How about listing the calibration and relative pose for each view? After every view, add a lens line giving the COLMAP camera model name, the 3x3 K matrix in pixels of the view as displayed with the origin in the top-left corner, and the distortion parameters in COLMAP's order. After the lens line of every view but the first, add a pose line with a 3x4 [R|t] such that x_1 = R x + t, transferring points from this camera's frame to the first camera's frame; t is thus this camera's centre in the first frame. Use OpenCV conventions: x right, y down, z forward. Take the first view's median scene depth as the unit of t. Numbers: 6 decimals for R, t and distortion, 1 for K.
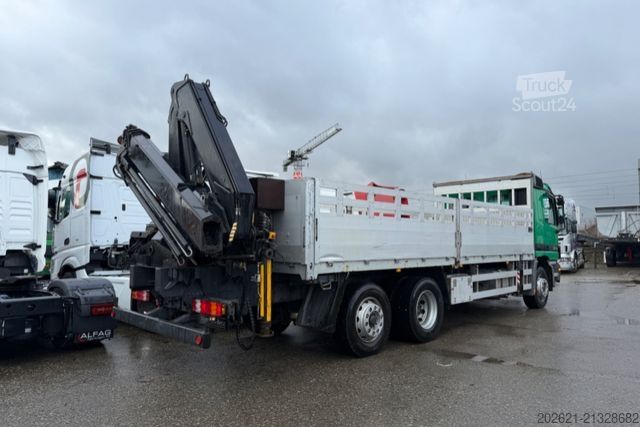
lens RADIAL K [[457.7, 0, 317.1], [0, 457.7, 218.8], [0, 0, 1]] dist [0.009018, -0.003601]
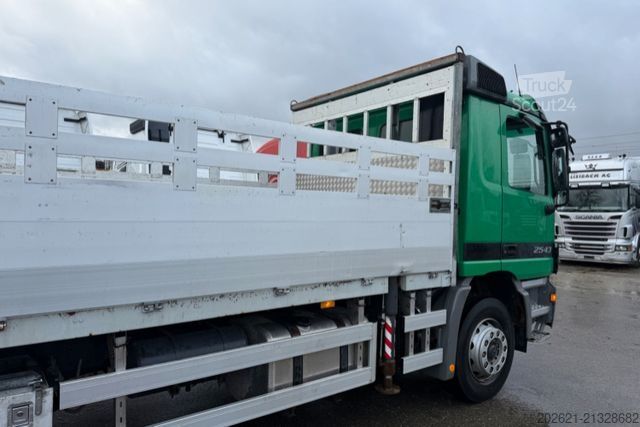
lens RADIAL K [[457.5, 0, 334.8], [0, 457.5, 218.0], [0, 0, 1]] dist [0.020953, -0.027926]
pose [[0.993731, 0.017100, -0.110478, 0.403605], [-0.009794, 0.997749, 0.066341, 0.009901], [0.111363, -0.064843, 0.991662, 0.601254]]
